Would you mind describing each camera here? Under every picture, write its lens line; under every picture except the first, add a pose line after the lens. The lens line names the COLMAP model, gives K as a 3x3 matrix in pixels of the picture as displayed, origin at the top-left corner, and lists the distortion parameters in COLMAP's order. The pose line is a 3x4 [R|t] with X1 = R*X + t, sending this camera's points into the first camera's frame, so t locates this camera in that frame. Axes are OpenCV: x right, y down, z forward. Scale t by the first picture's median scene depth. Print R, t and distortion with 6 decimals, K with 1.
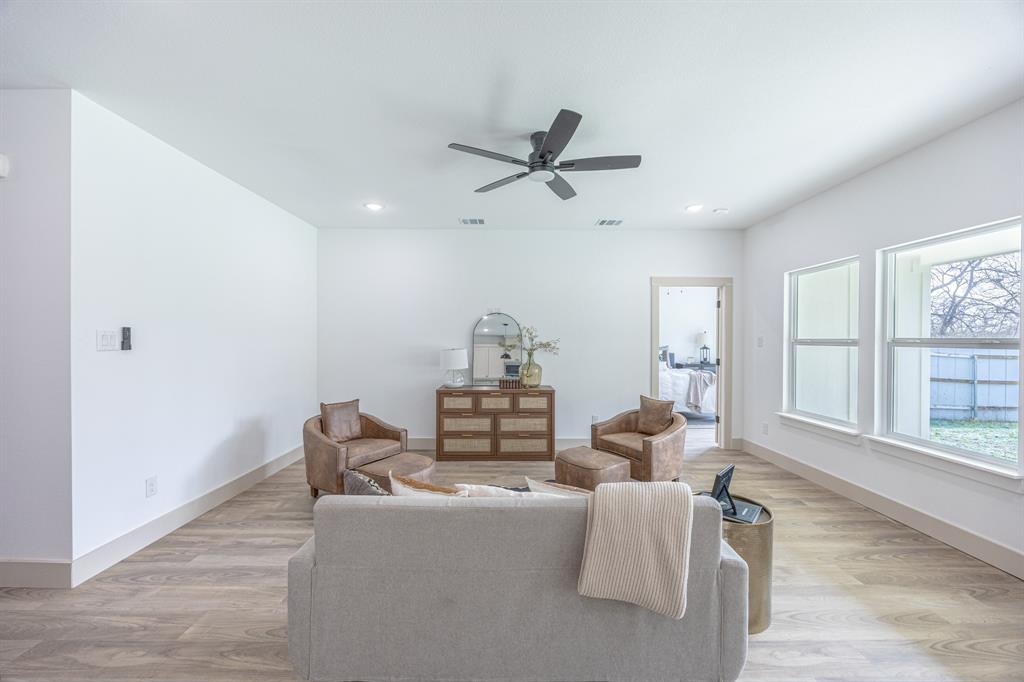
lens RADIAL K [[389.3, 0, 513.9], [0, 389.3, 342.2], [0, 0, 1]] dist [-0.002270, -0.000036]
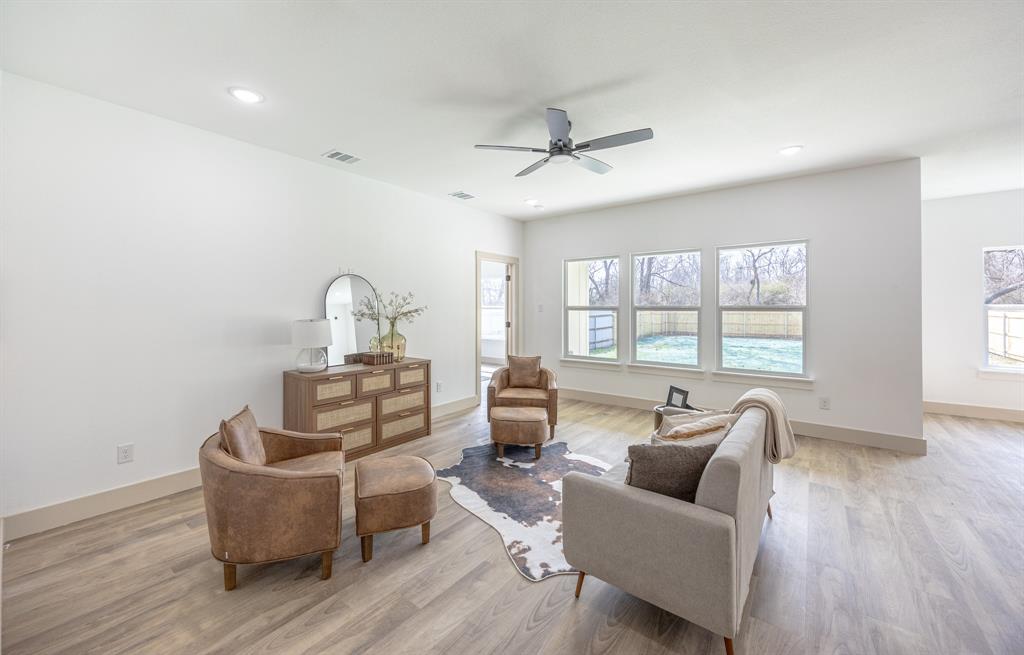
lens RADIAL K [[395.6, 0, 499.4], [0, 395.6, 307.3], [0, 0, 1]] dist [0.000203, 0.000247]
pose [[0.627402, -0.003527, 0.778687, -0.544296], [0.005713, 0.999984, -0.000073, -0.004788], [-0.778674, 0.004495, 0.627412, 0.258082]]
